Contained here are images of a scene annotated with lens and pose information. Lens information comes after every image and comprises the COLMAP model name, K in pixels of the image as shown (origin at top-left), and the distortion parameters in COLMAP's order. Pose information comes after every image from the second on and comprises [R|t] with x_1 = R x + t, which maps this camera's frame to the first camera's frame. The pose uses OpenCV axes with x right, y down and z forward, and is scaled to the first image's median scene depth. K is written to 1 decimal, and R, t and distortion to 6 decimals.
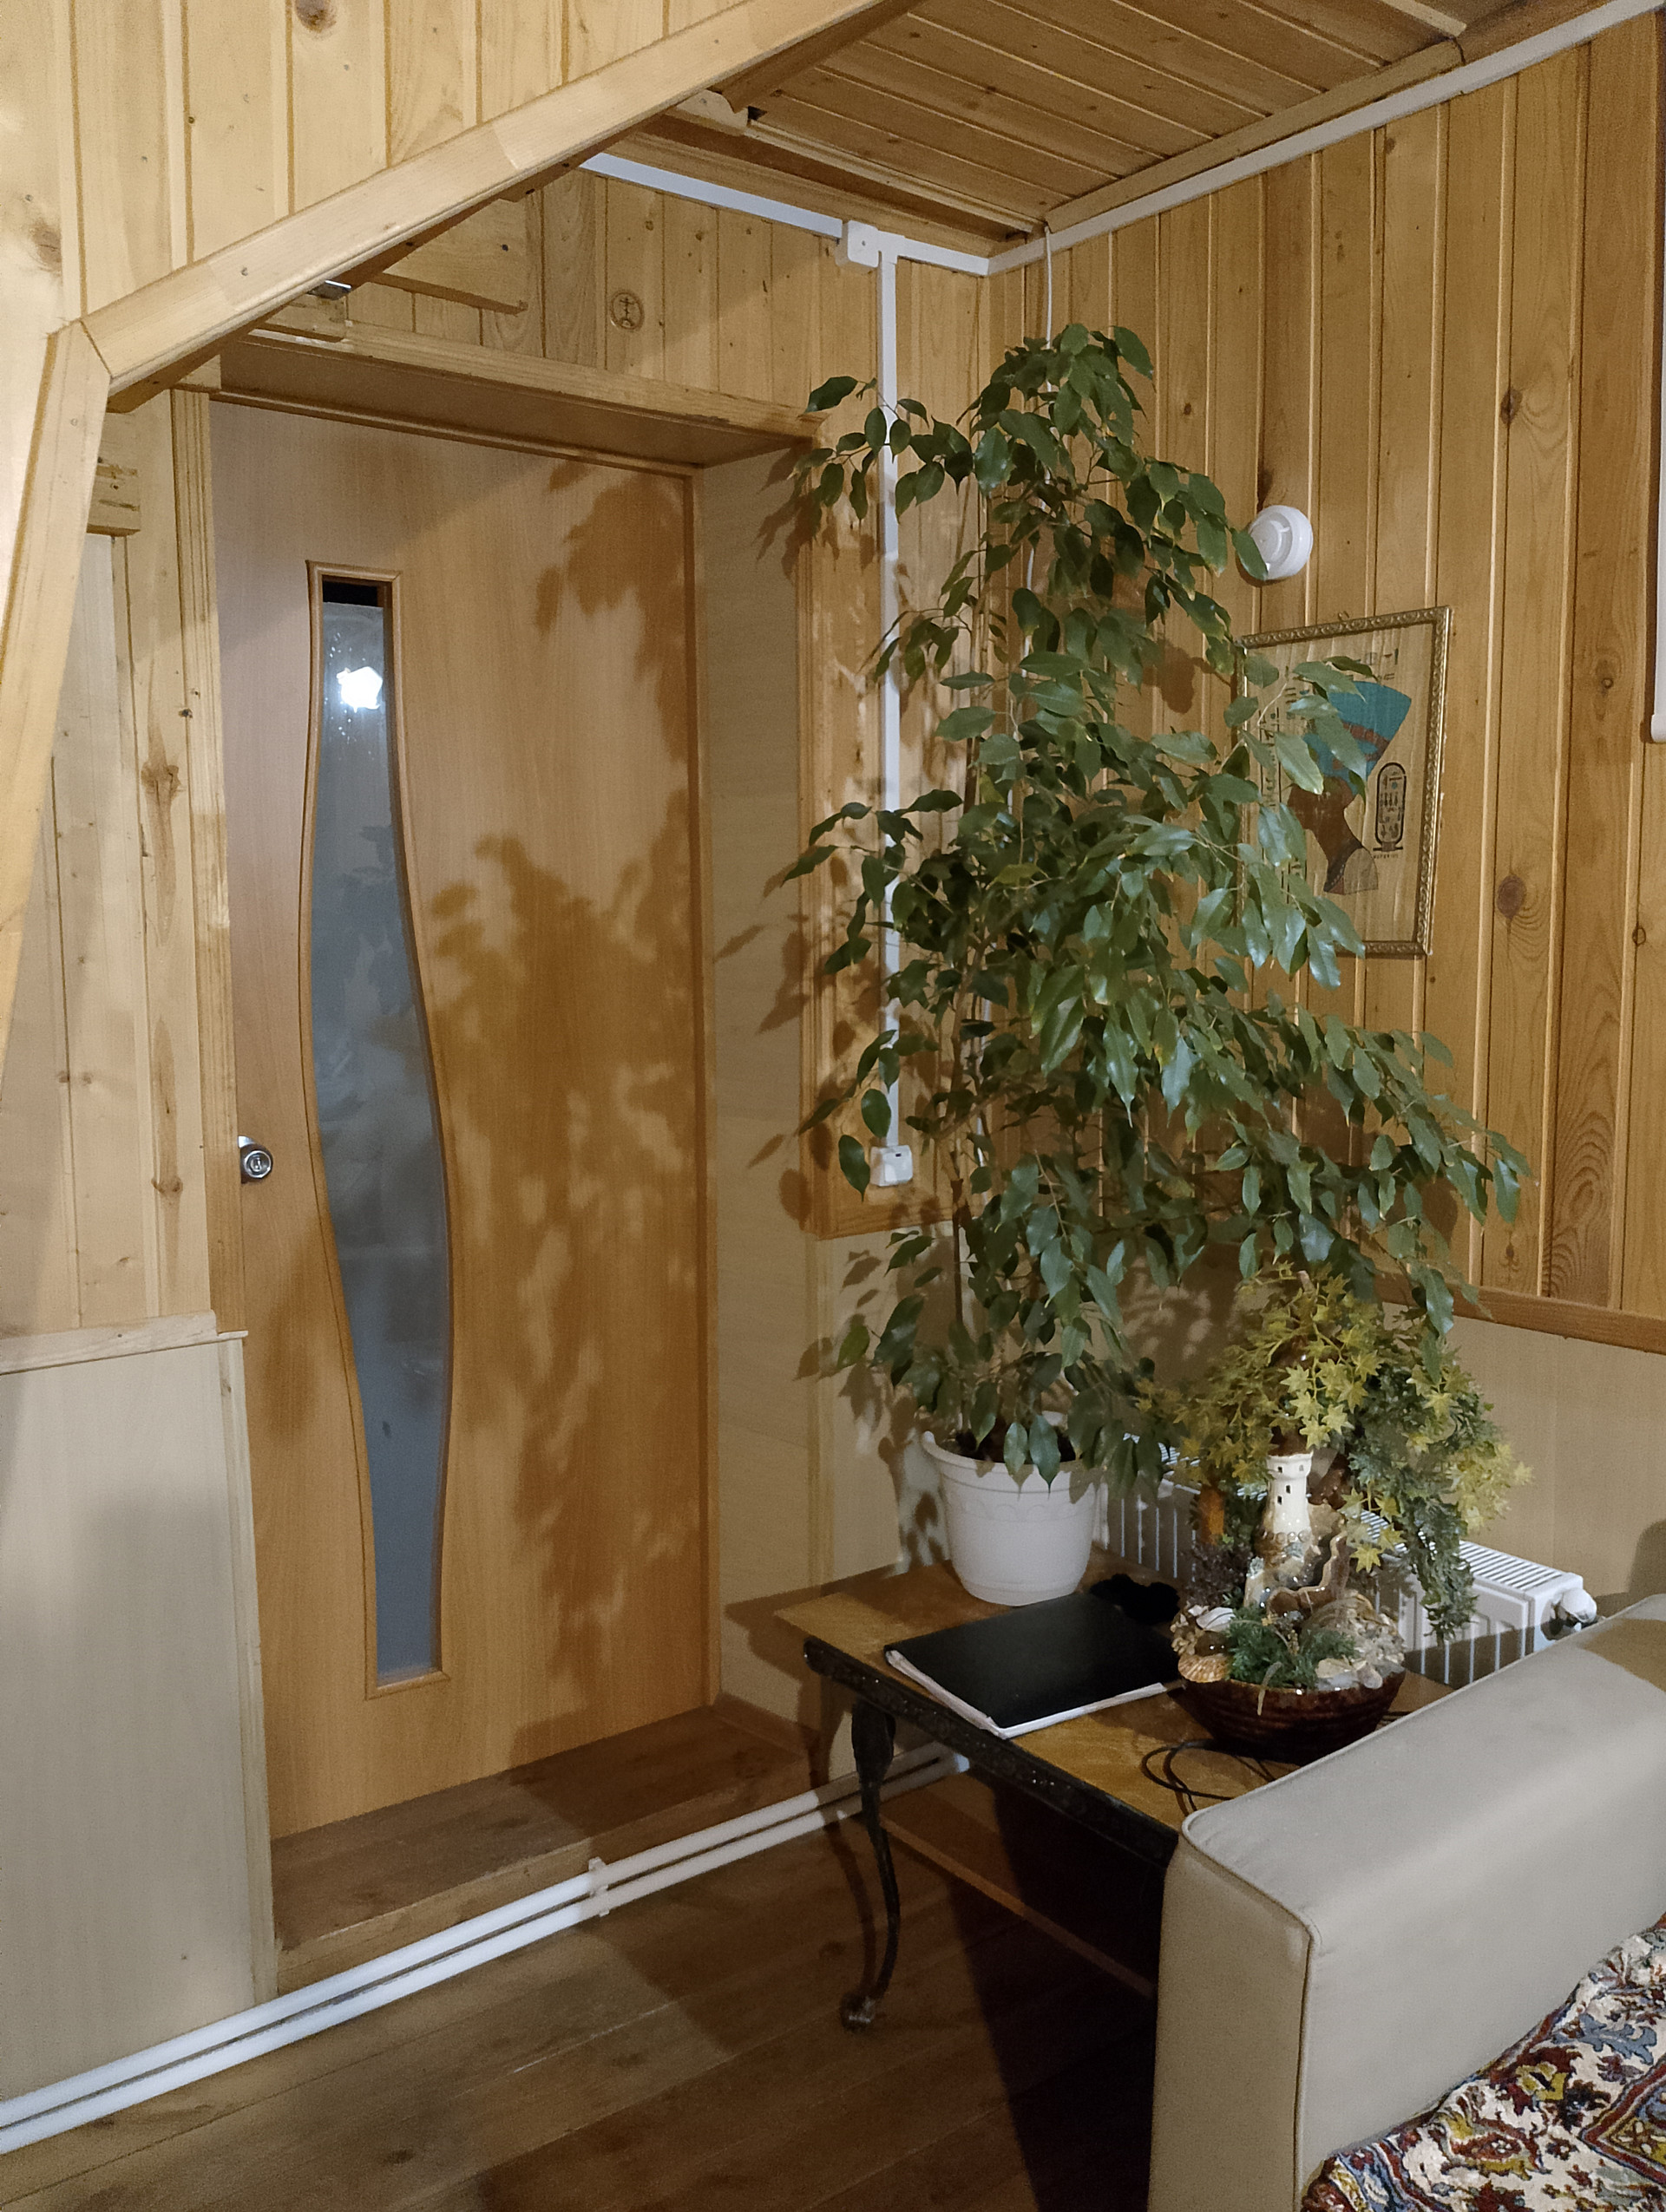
lens RADIAL K [[1758.0, 0, 837.4], [0, 1758.0, 1099.8], [0, 0, 1]] dist [0.051566, -0.099881]
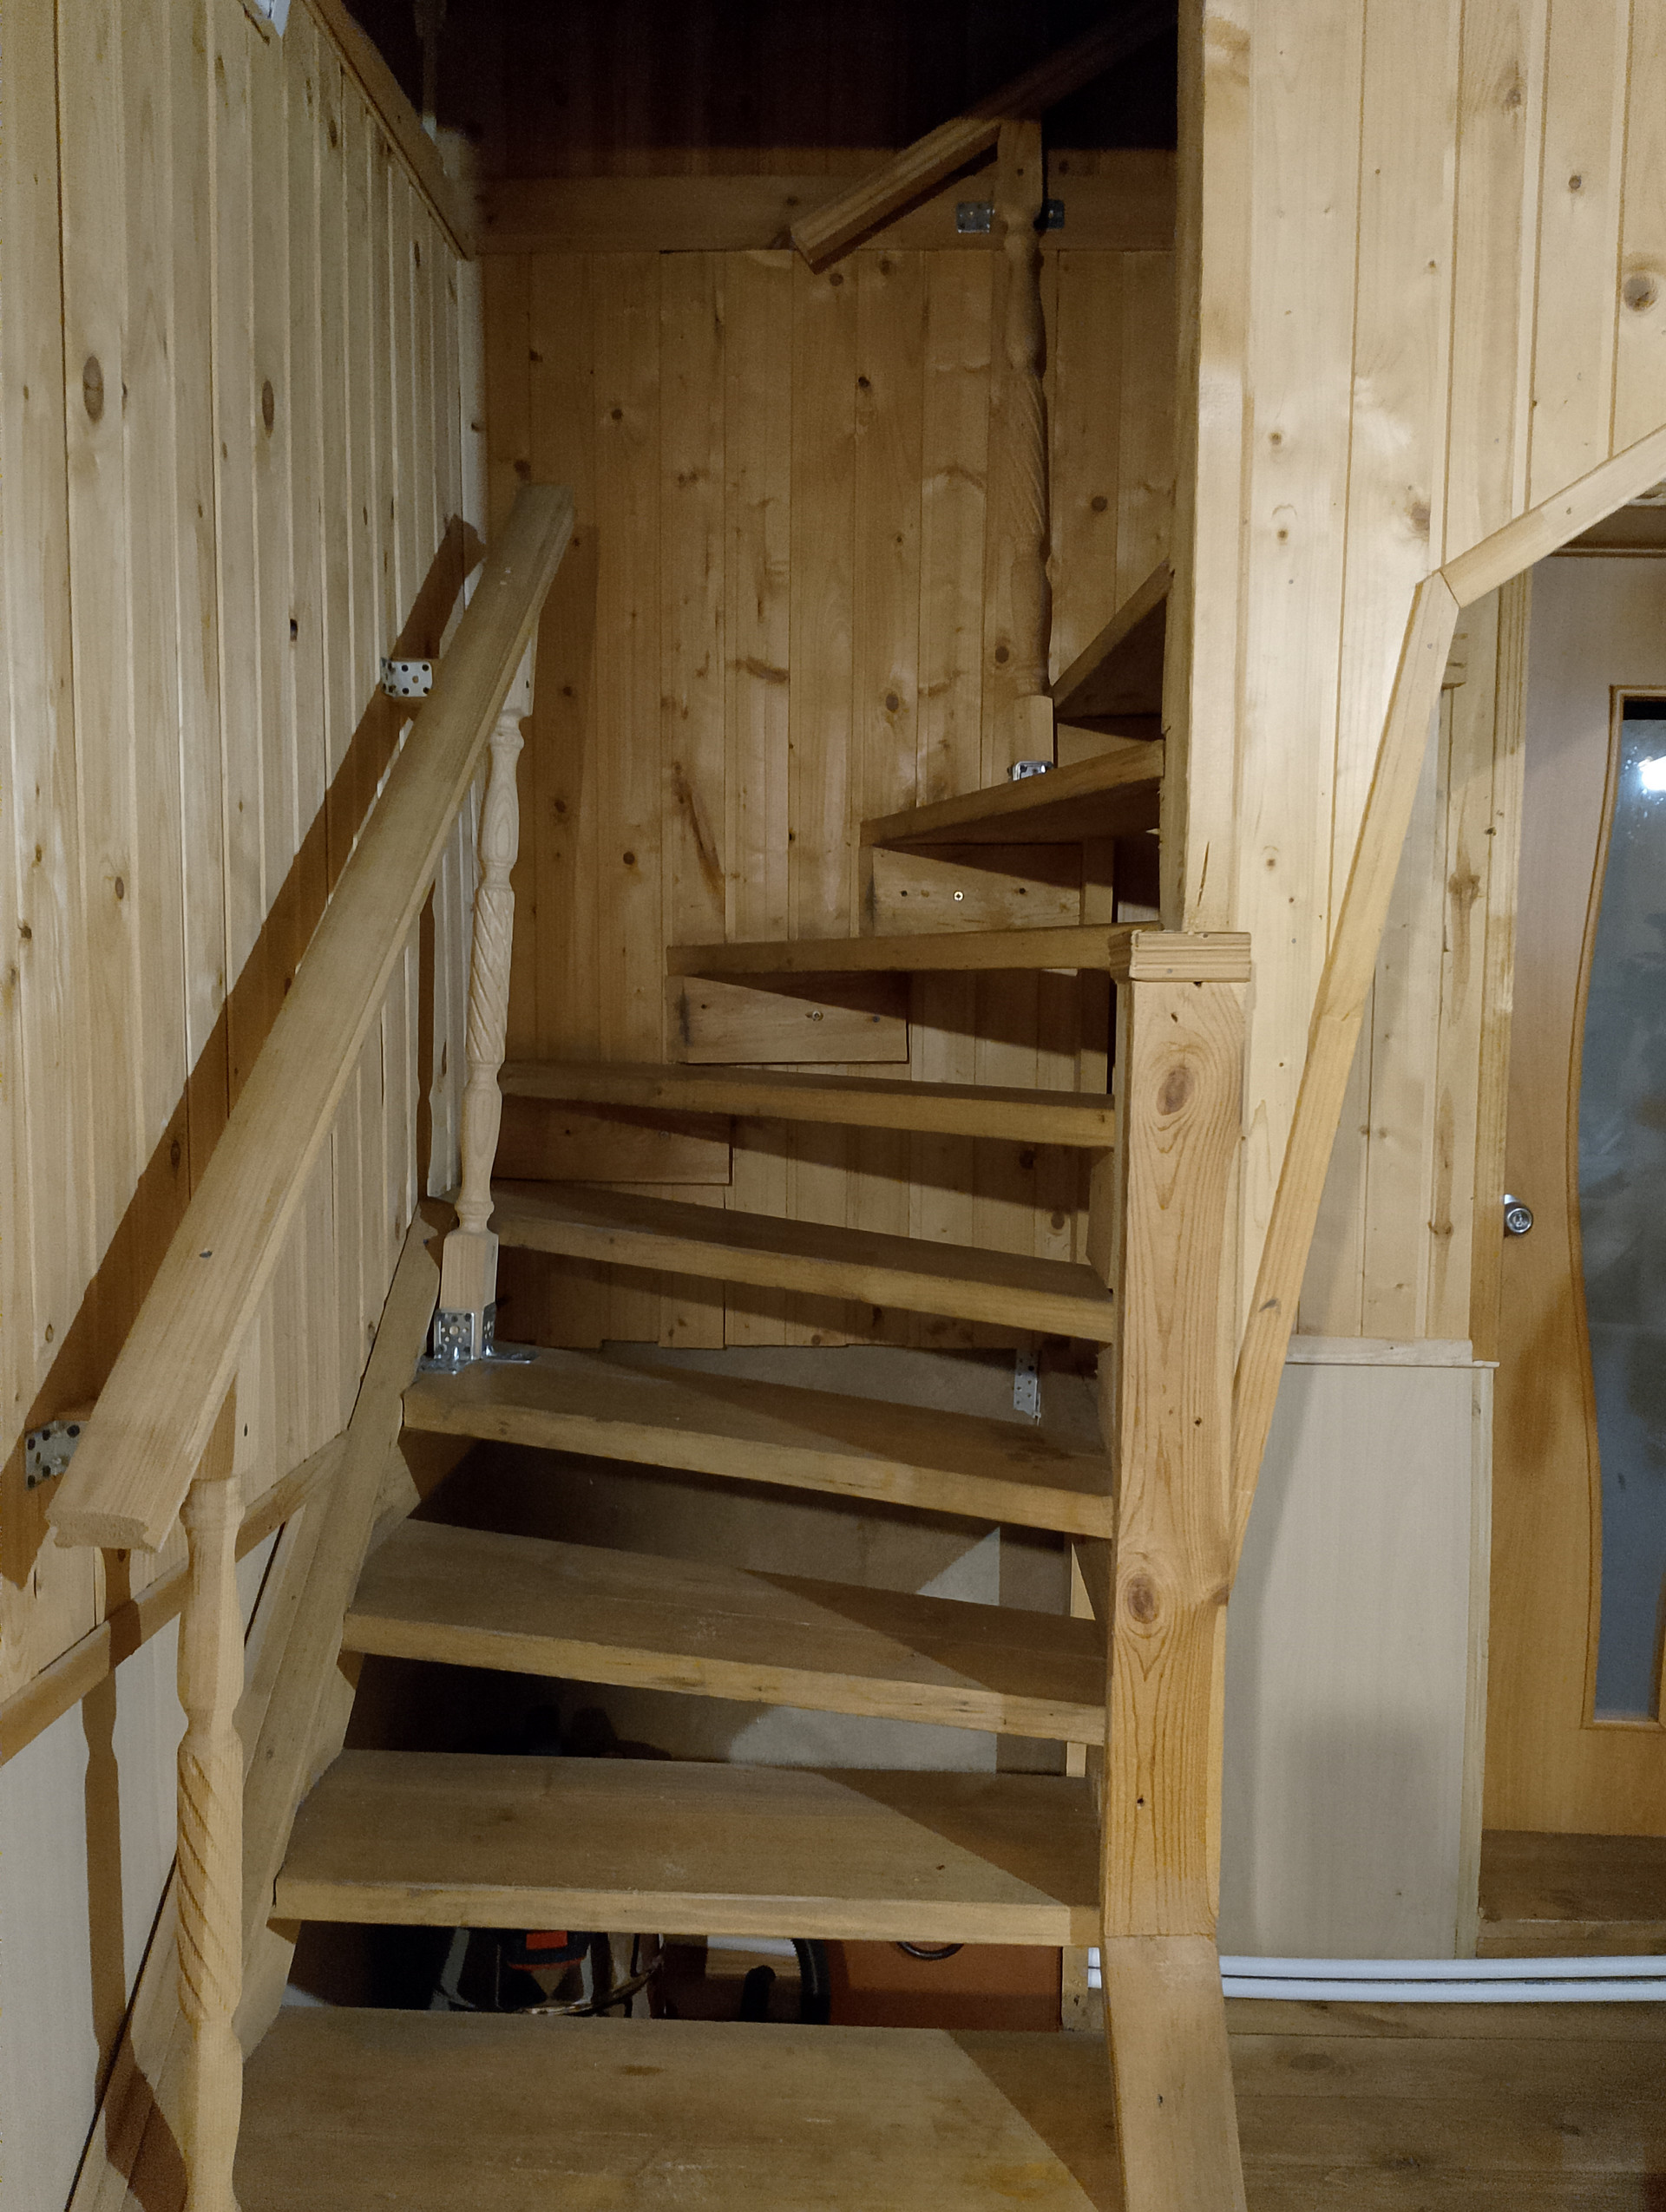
lens RADIAL K [[1758.0, 0, 837.4], [0, 1758.0, 1099.8], [0, 0, 1]] dist [0.051566, -0.099881]
pose [[0.769250, 0.060080, -0.636117, 0.057807], [-0.086852, 0.996161, -0.010944, 0.010899], [0.633018, 0.063667, 0.771515, -0.174548]]
